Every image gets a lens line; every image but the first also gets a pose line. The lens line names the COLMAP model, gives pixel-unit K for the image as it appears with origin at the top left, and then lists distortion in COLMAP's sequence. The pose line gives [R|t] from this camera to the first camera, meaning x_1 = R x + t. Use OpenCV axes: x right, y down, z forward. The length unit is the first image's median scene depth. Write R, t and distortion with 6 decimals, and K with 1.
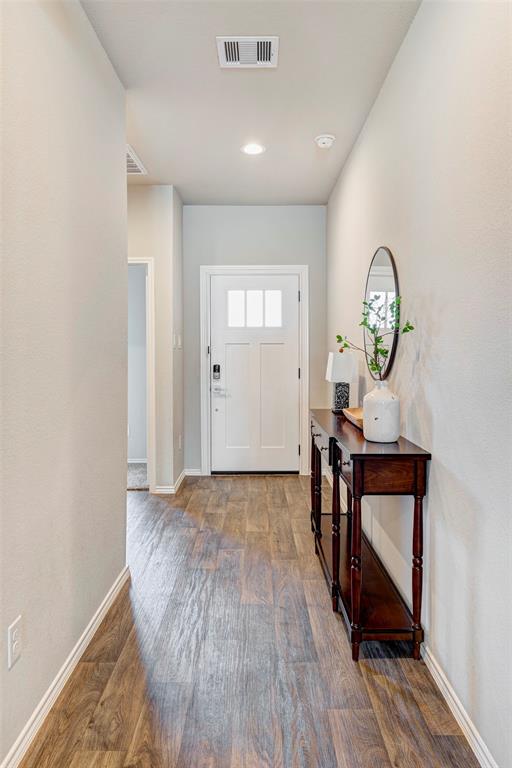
lens RADIAL K [[465.2, 0, 256.1], [0, 465.2, 383.3], [0, 0, 1]] dist [-0.002866, -0.000194]
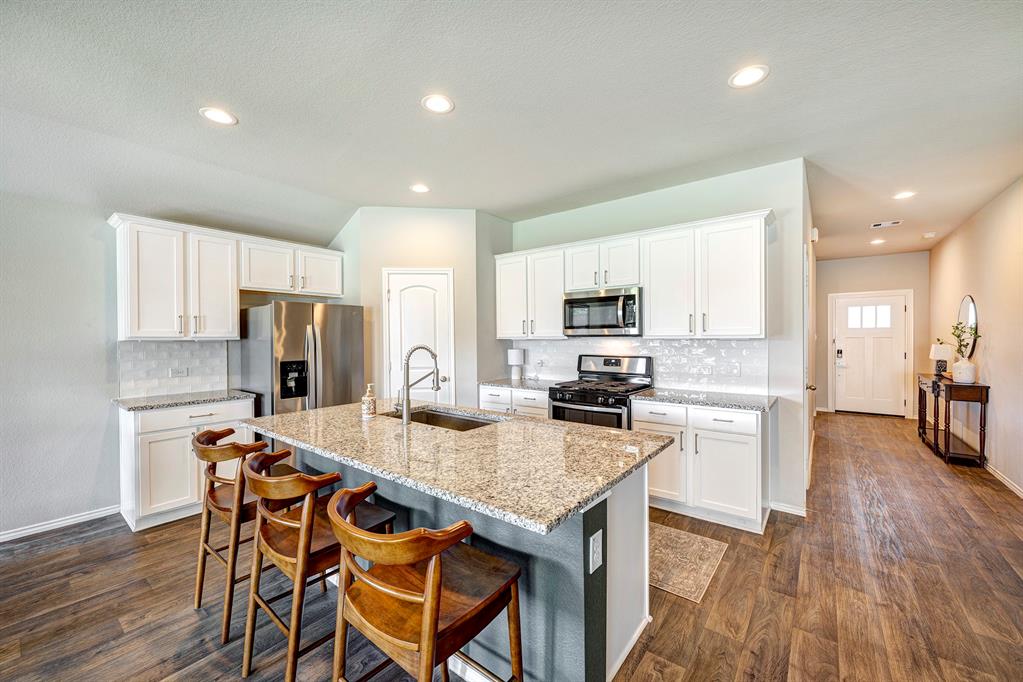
lens RADIAL K [[396.8, 0, 510.2], [0, 396.8, 341.2], [0, 0, 1]] dist [0.003250, 0.000214]
pose [[0.789703, 0.008611, -0.613428, -0.225143], [-0.041888, 0.998325, -0.039910, 0.063191], [0.612057, 0.057213, 0.788741, -1.461195]]
